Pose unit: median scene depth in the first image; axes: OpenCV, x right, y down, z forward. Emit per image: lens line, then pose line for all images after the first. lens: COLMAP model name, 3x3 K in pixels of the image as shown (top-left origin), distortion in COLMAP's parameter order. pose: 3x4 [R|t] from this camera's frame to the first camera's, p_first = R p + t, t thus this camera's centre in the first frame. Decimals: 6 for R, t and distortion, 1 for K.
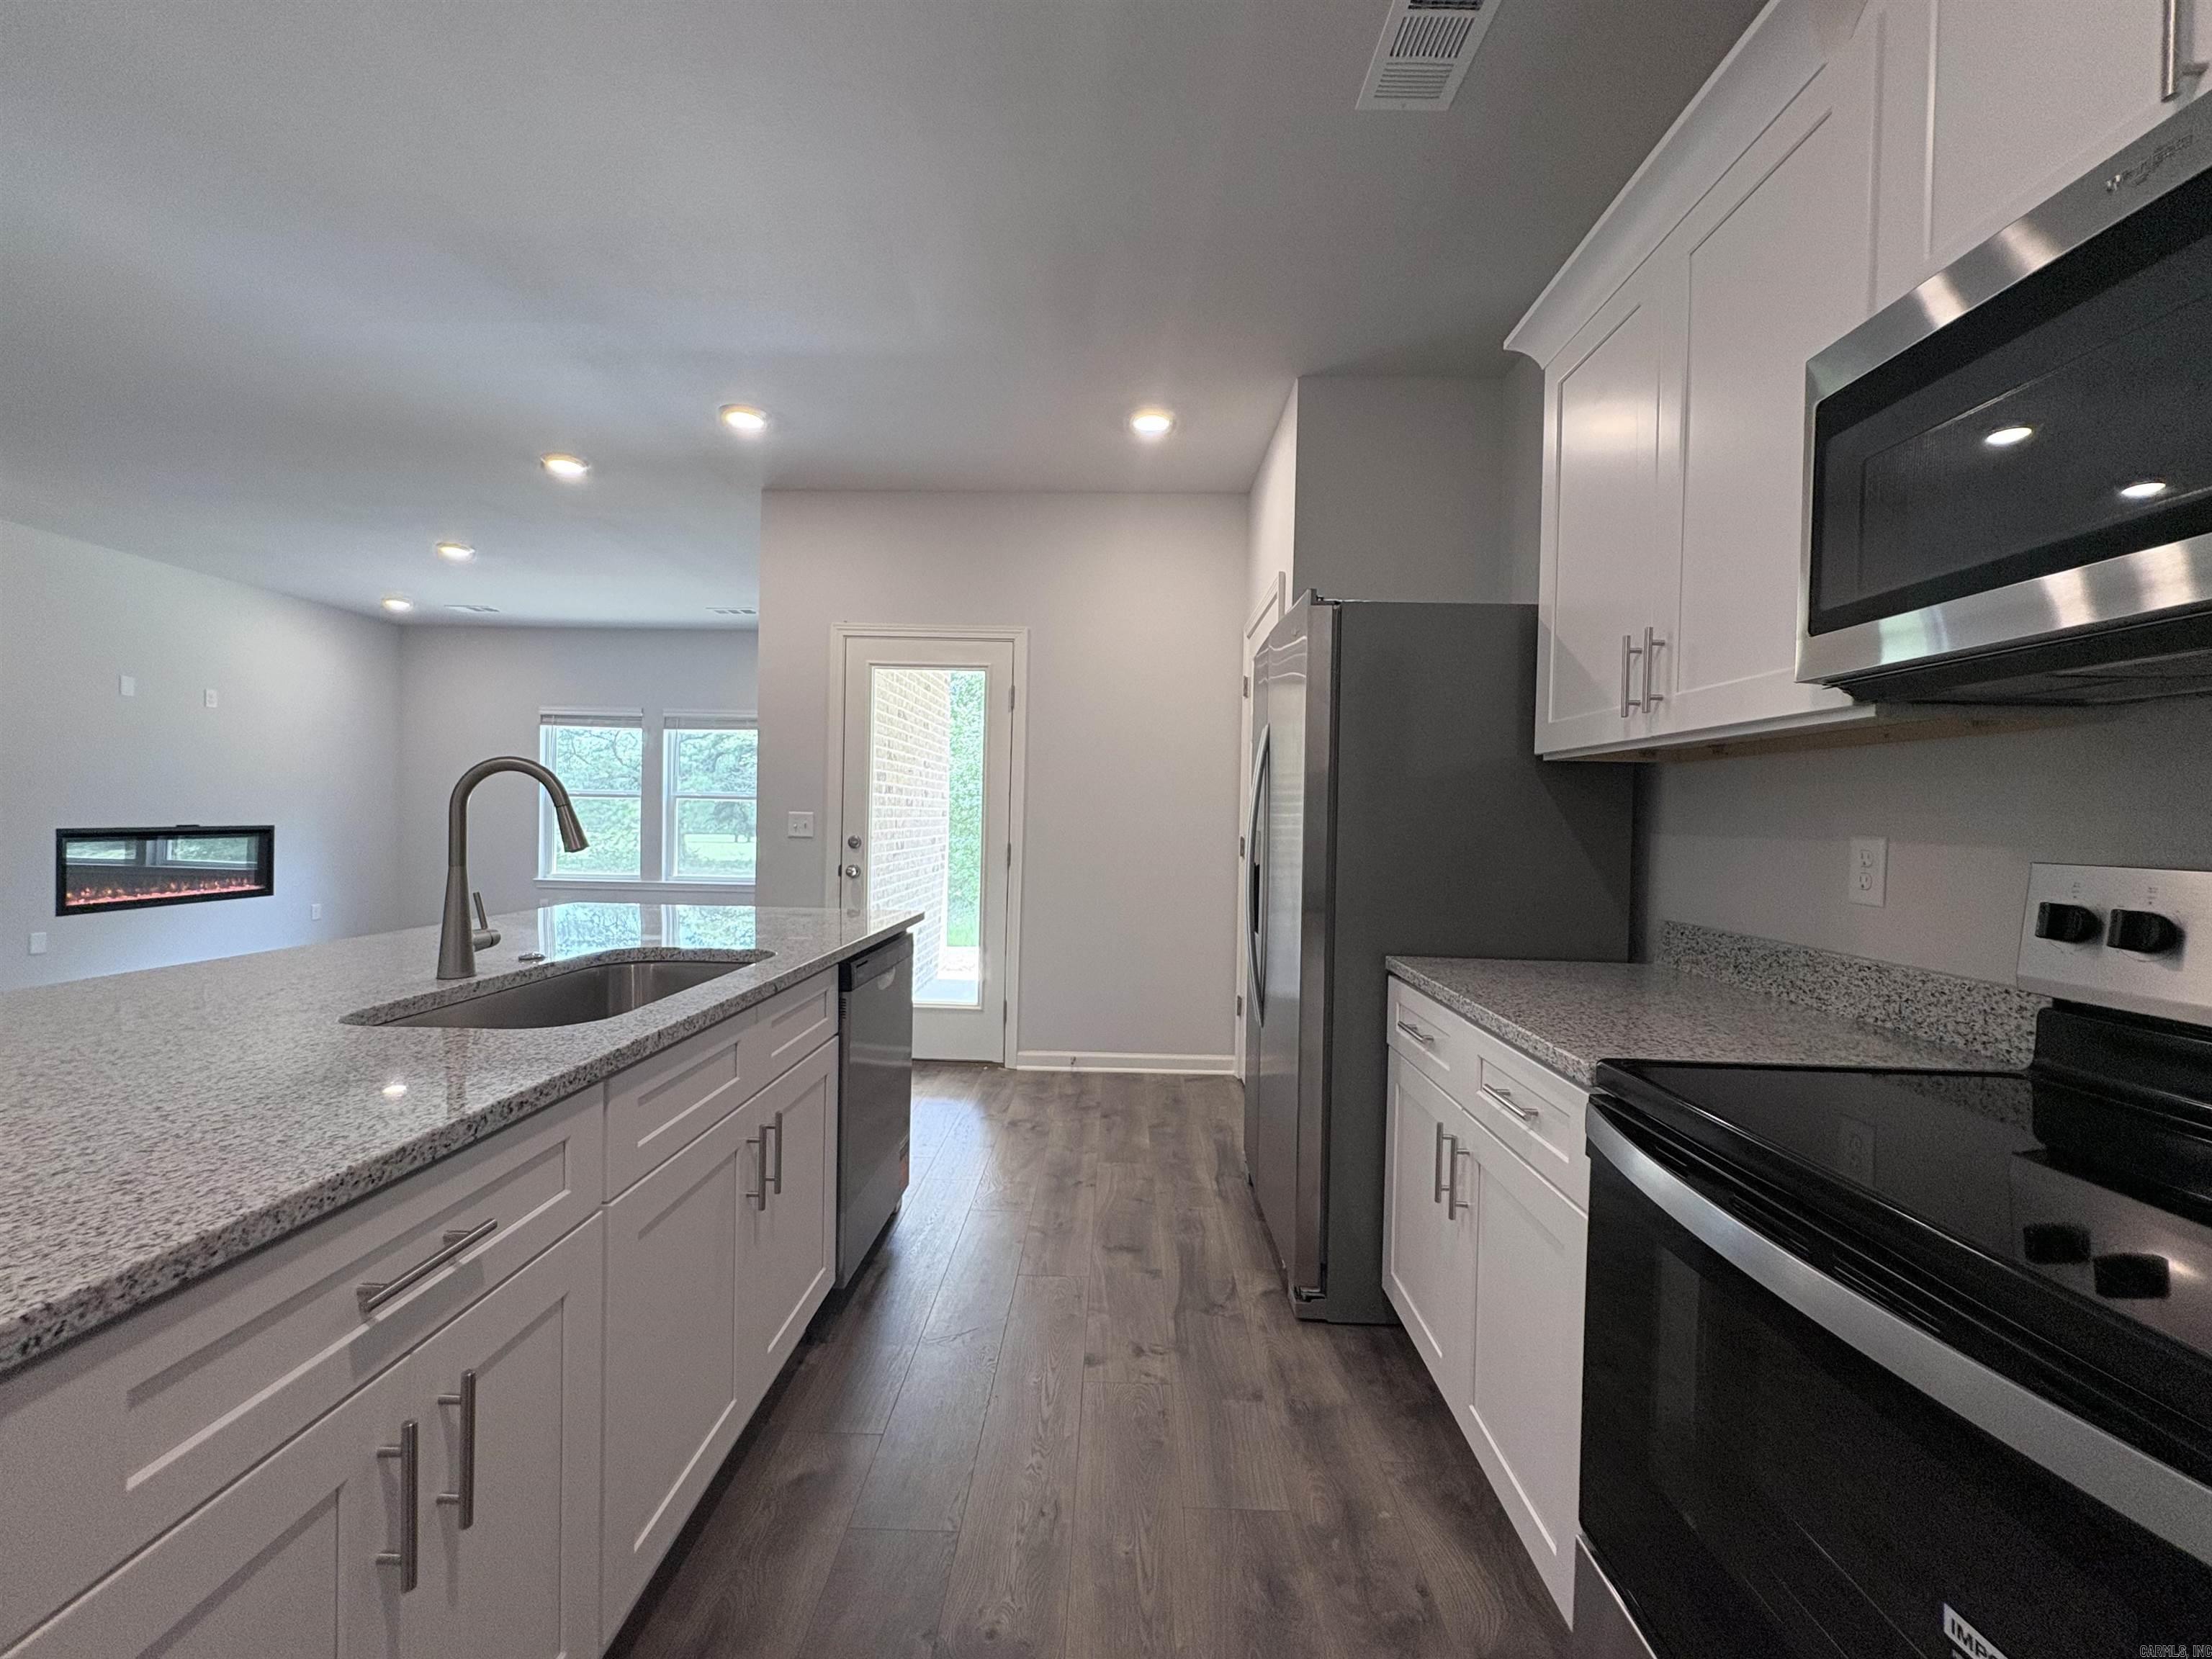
lens RADIAL K [[886.2, 0, 1106.0], [0, 886.2, 829.5], [0, 0, 1]] dist [0.002732, 0.000307]
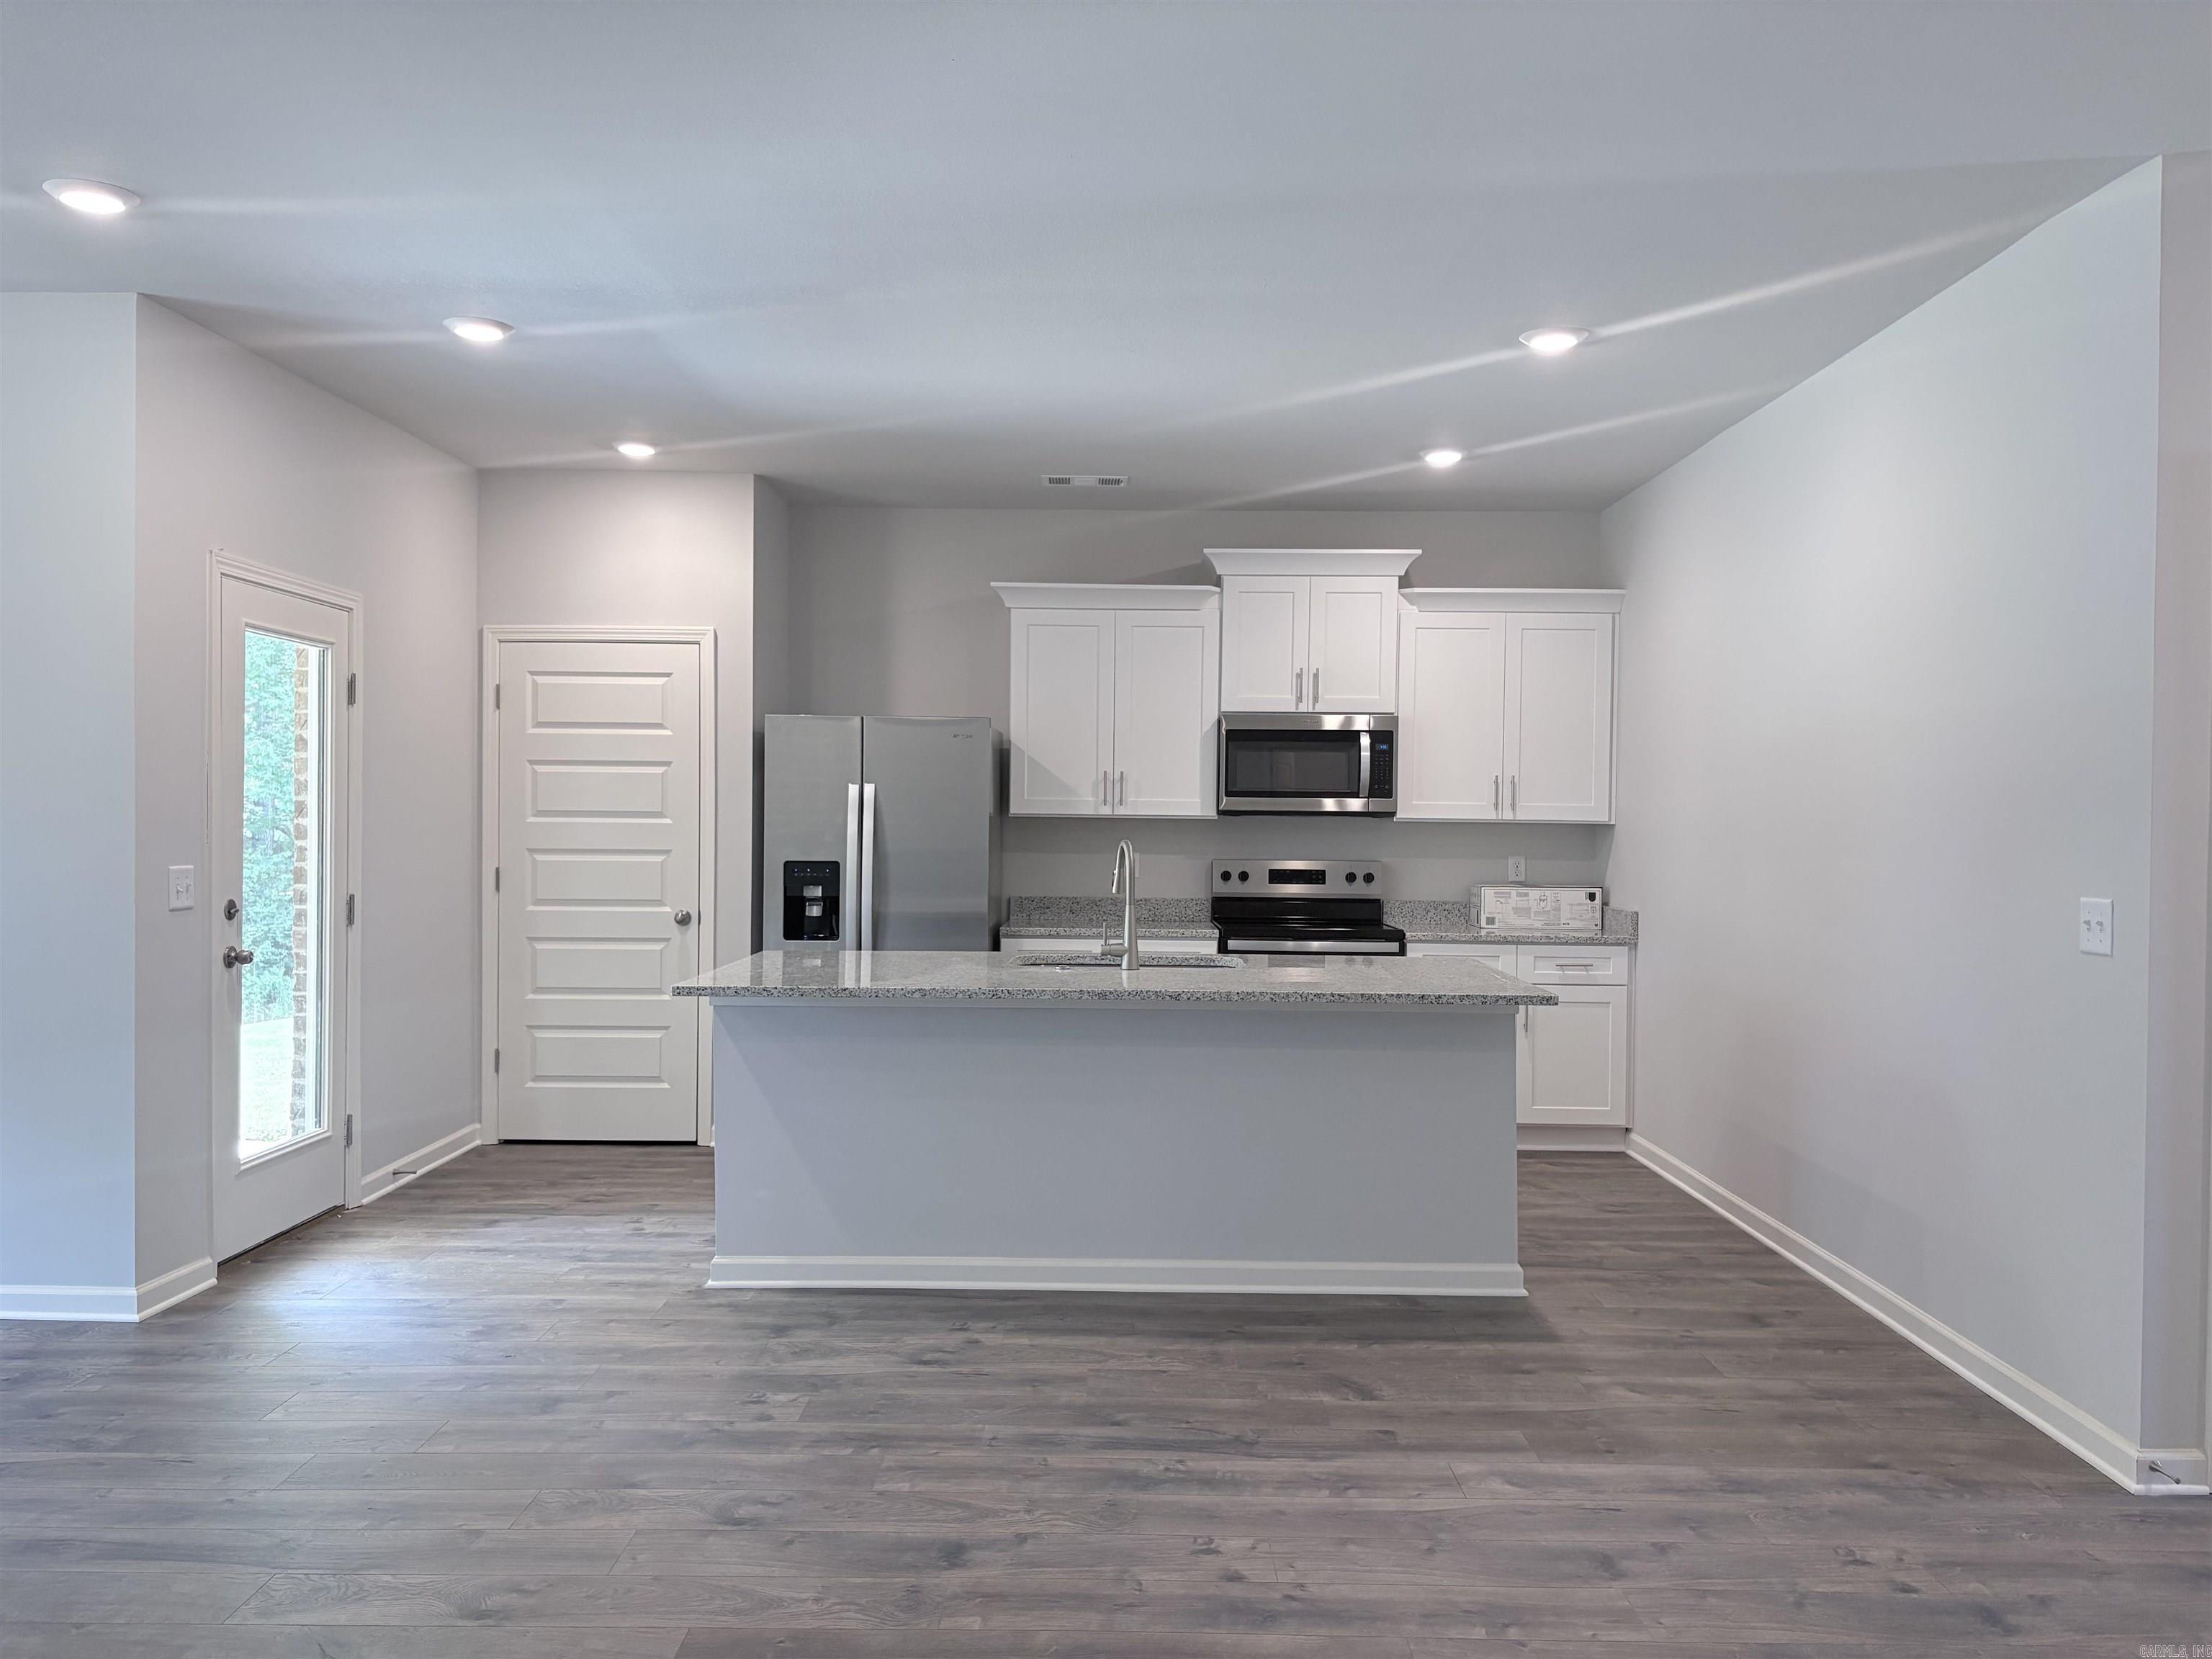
lens RADIAL K [[1677.5, 0, 1106.0], [0, 1677.5, 829.5], [0, 0, 1]] dist [0.088351, -0.145160]
pose [[0.000860, -0.028532, 0.999593, -1.245718], [0.009011, 0.999553, 0.028523, -0.059780], [-0.999959, 0.008983, 0.001116, 0.333331]]
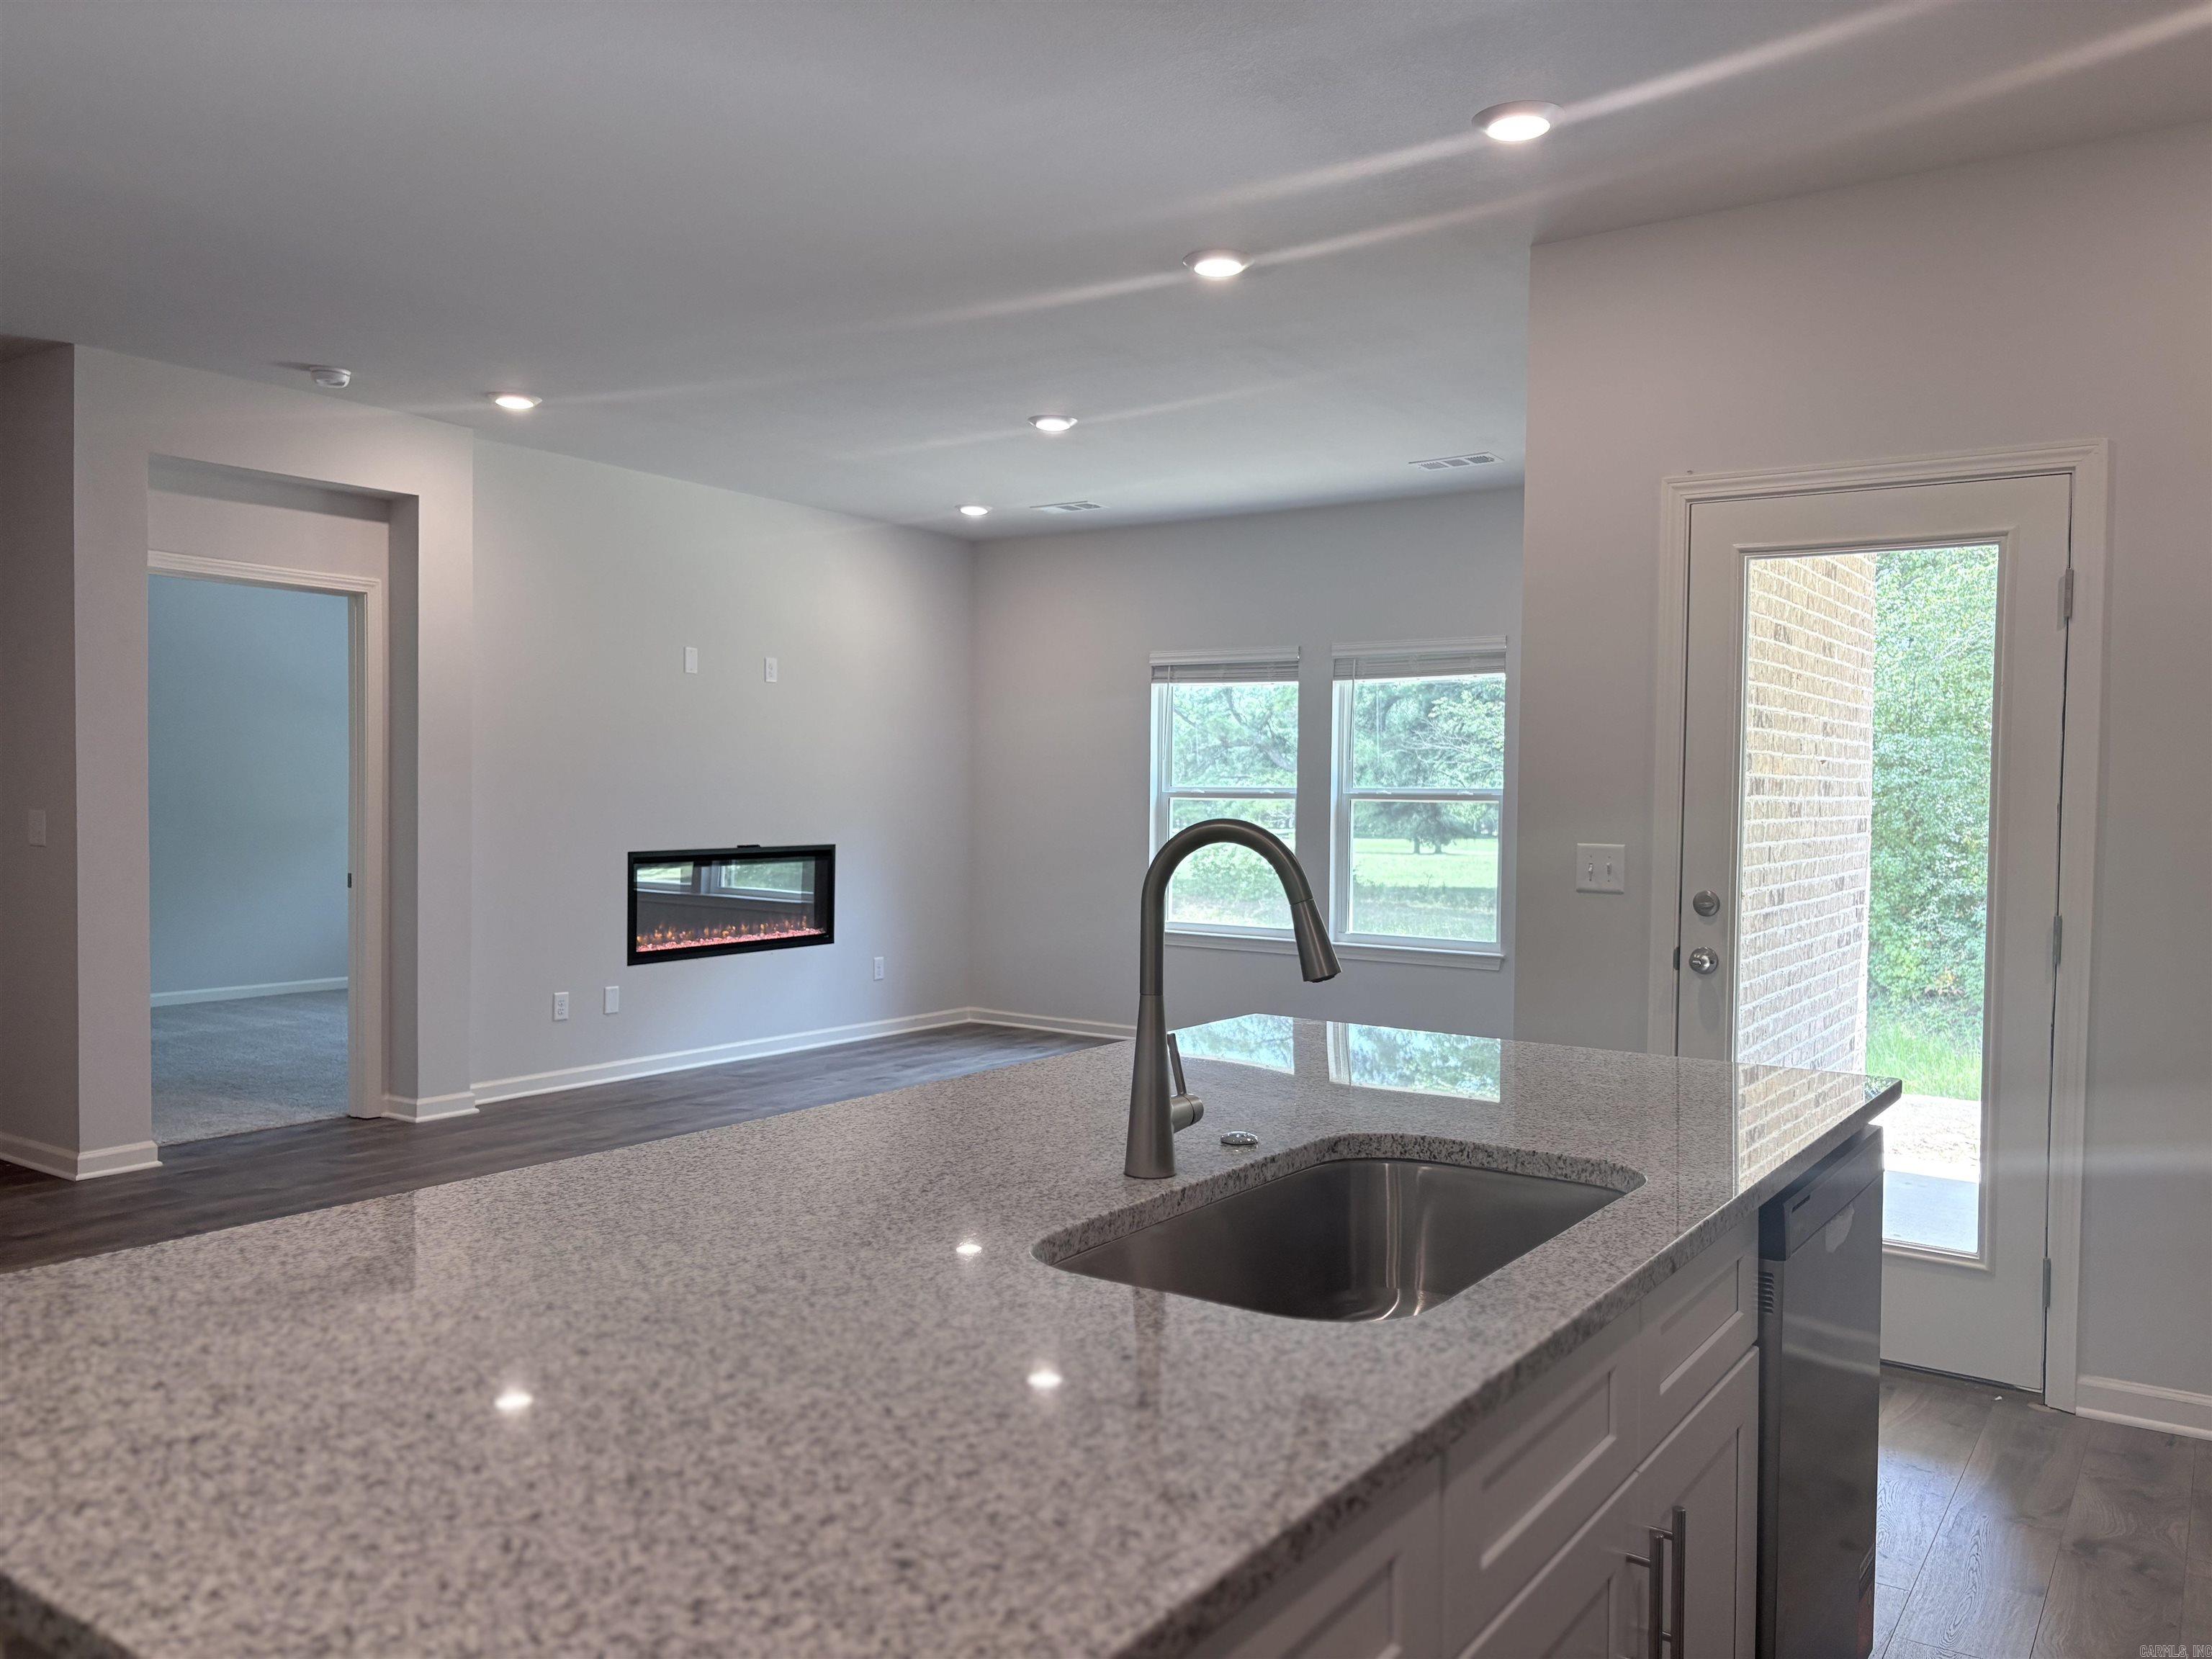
lens RADIAL K [[1677.5, 0, 1106.0], [0, 1677.5, 829.5], [0, 0, 1]] dist [0.088351, -0.145160]
pose [[0.838818, 0.003195, -0.544403, -0.037313], [-0.002751, 0.999995, 0.001630, -0.024526], [0.544405, 0.000130, 0.838822, -0.001669]]
